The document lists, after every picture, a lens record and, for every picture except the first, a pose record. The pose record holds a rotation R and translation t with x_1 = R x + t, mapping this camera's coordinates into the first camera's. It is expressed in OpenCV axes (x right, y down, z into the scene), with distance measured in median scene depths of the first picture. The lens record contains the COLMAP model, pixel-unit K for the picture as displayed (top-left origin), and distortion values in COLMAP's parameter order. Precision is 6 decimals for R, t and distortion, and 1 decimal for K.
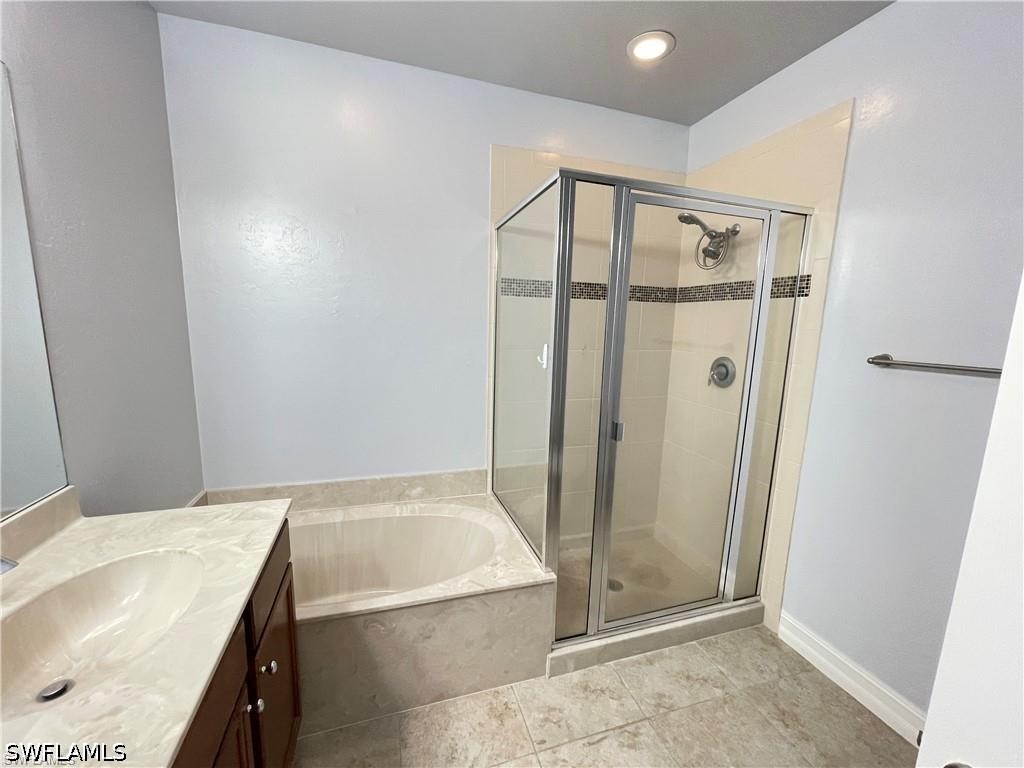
lens RADIAL K [[413.2, 0, 510.2], [0, 413.2, 385.8], [0, 0, 1]] dist [0.001110, 0.000359]
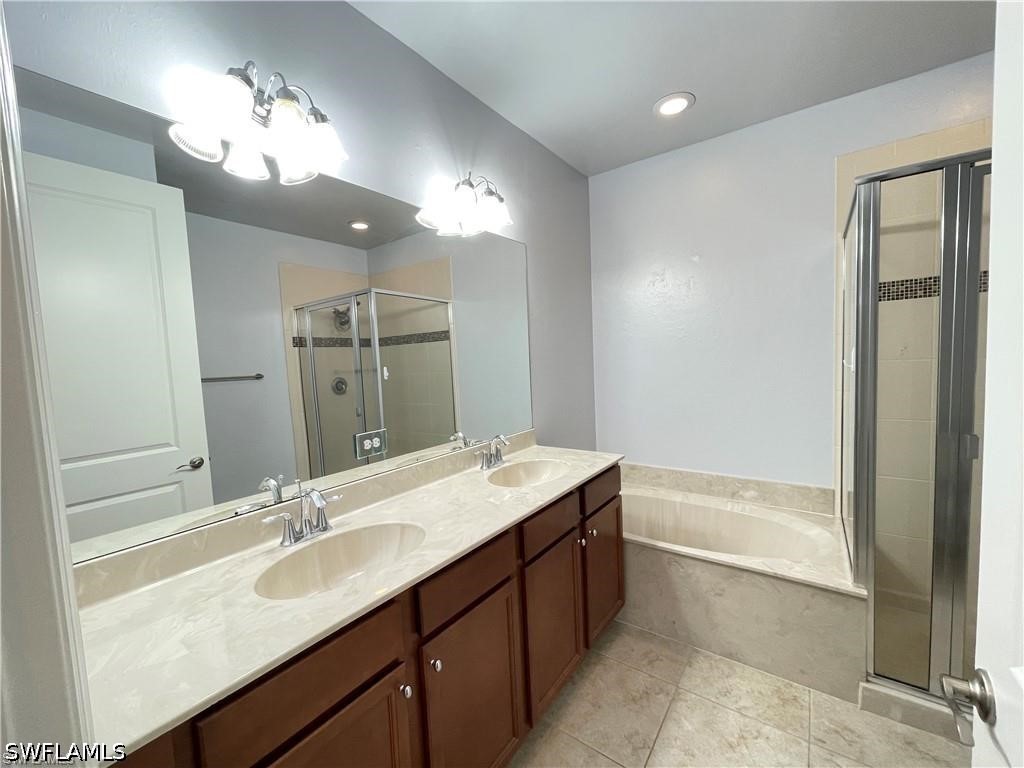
lens RADIAL K [[413.2, 0, 510.2], [0, 413.2, 385.8], [0, 0, 1]] dist [0.001110, 0.000359]
pose [[0.588120, 0.004573, -0.808760, 0.384337], [-0.070847, 0.996431, -0.045886, 0.091002], [0.805664, 0.084285, 0.586345, -0.231376]]
